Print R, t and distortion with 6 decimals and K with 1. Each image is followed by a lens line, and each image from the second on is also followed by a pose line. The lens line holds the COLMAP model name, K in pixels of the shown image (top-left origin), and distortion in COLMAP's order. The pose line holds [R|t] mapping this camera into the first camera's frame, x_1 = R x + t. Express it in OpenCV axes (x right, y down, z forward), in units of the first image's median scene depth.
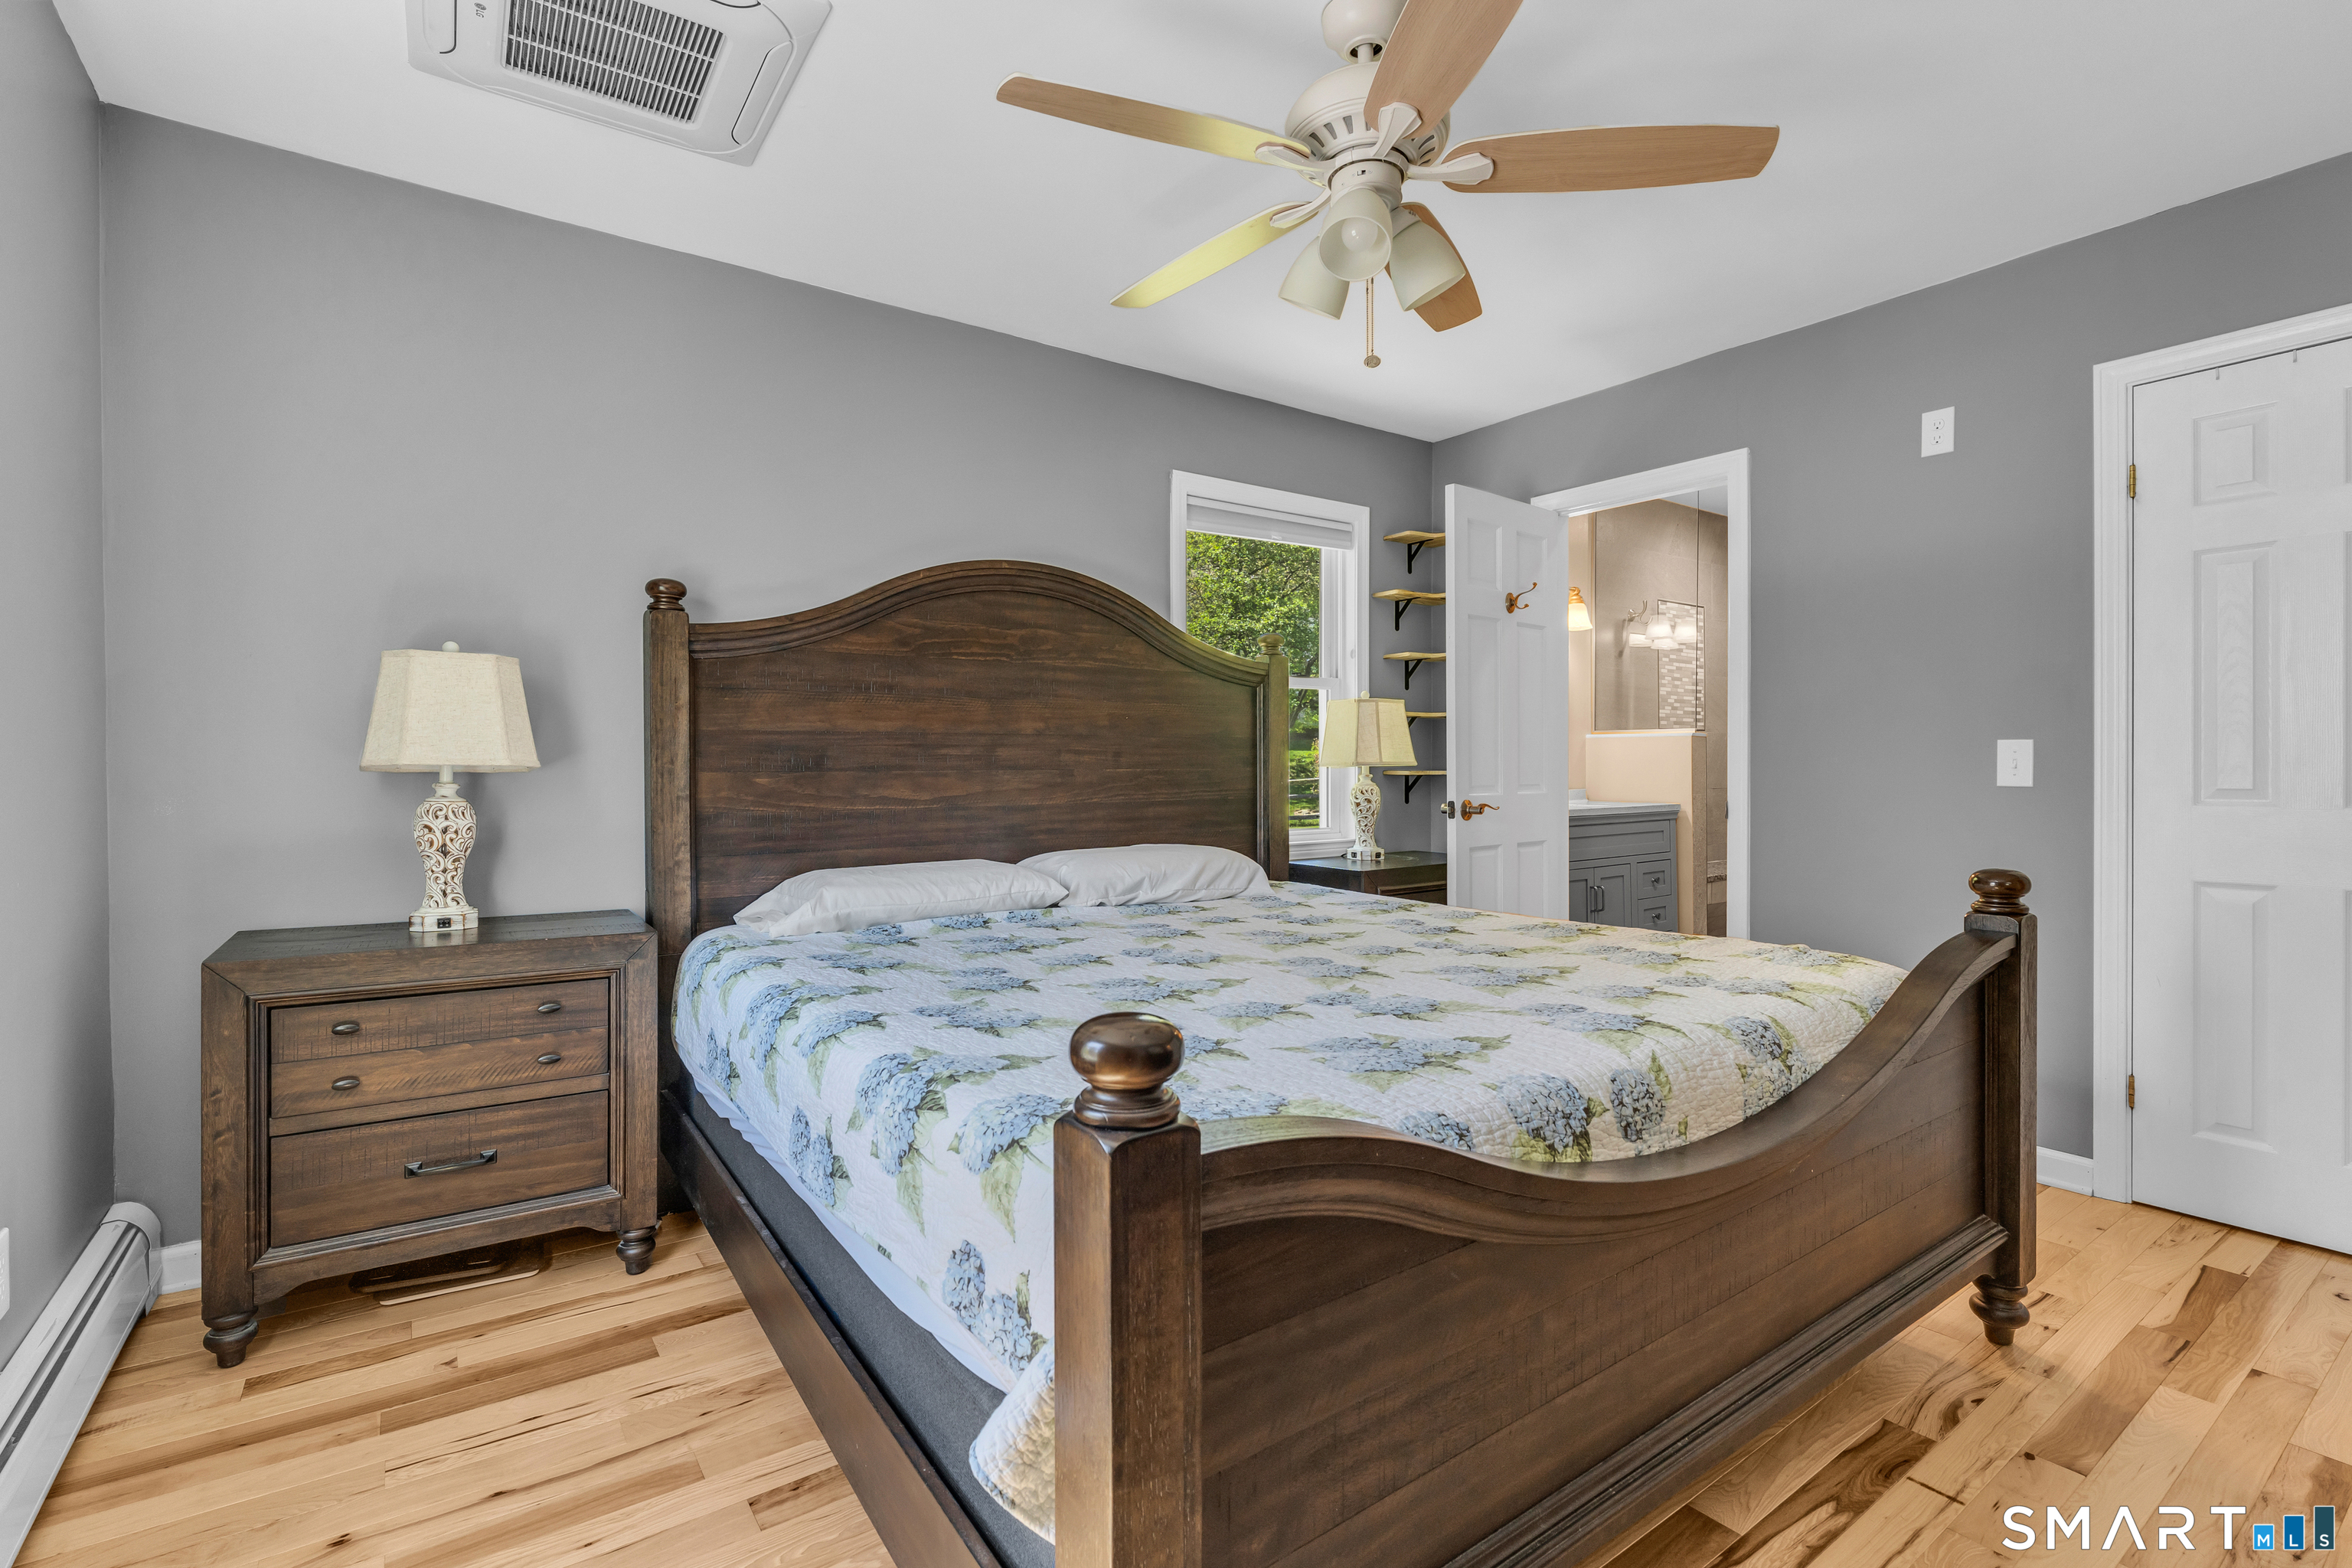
lens RADIAL K [[1072.9, 0, 1176.0], [0, 1072.9, 784.0], [0, 0, 1]] dist [-0.002281, -0.000184]
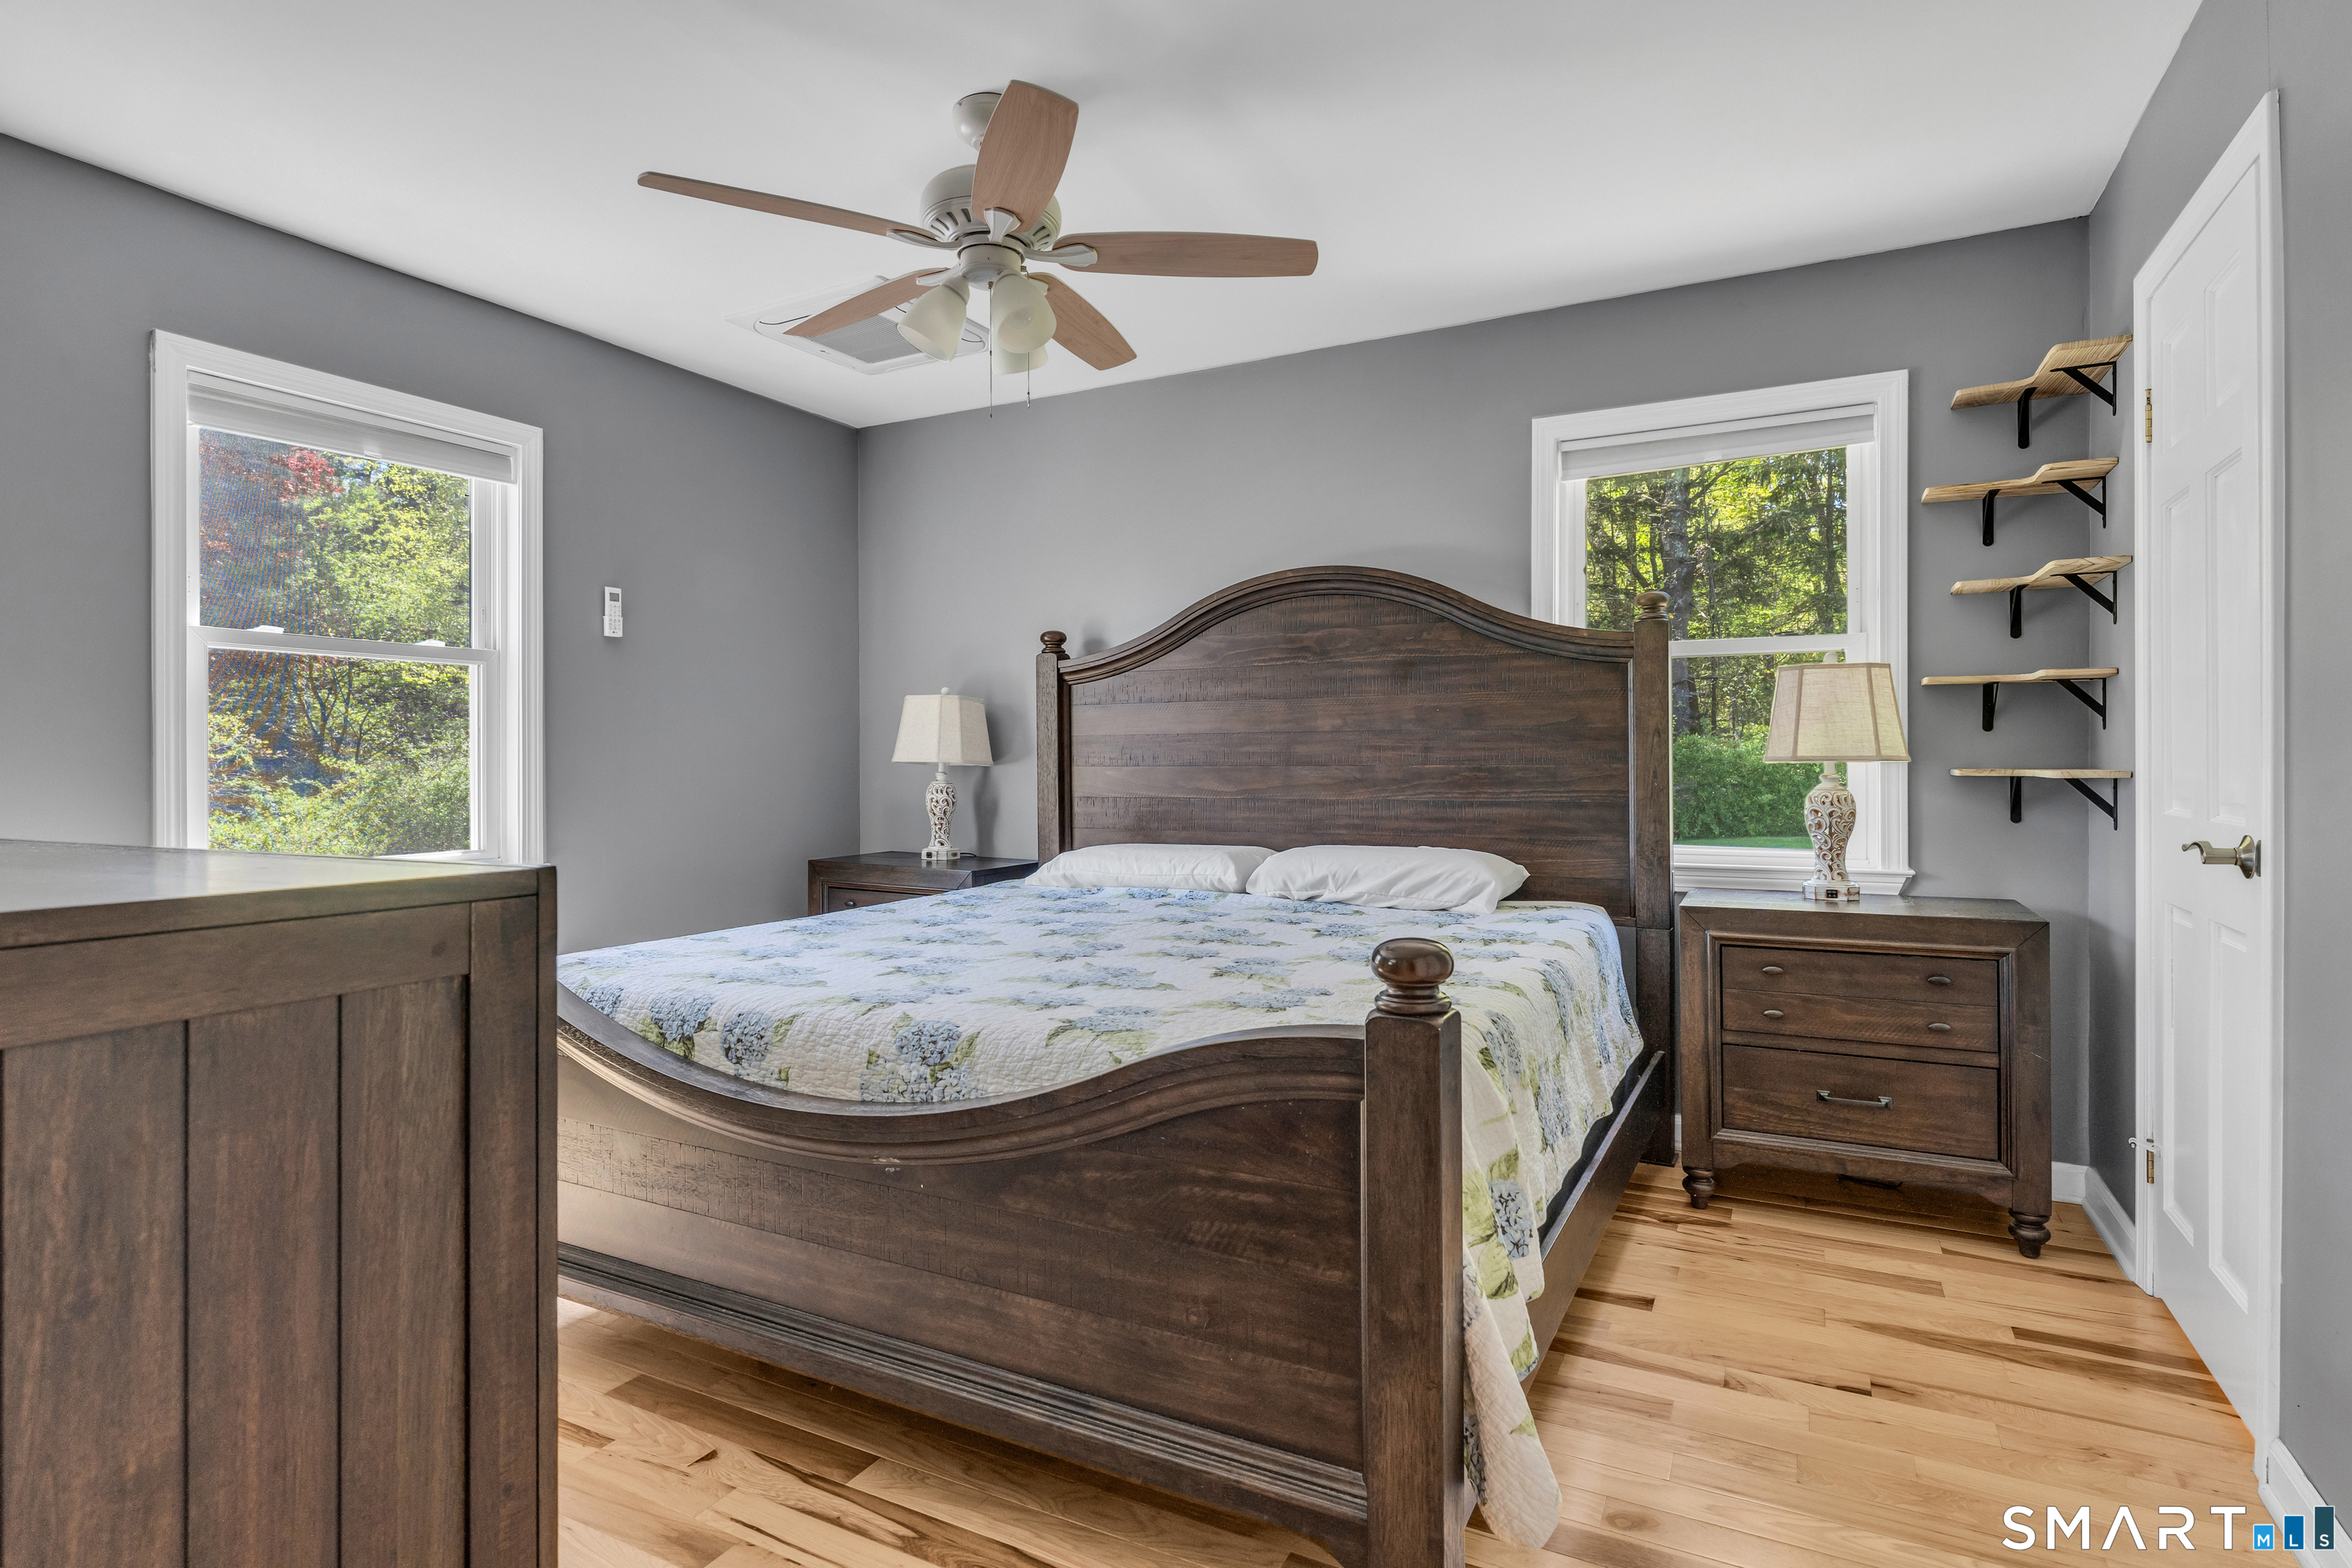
lens RADIAL K [[1186.4, 0, 1176.6], [0, 1186.4, 769.1], [0, 0, 1]] dist [-0.000532, 0.000189]
pose [[0.449950, 0.007788, -0.893020, 0.822978], [-0.012270, 0.999922, 0.002538, -0.010970], [0.892969, 0.009815, 0.450011, 0.357523]]
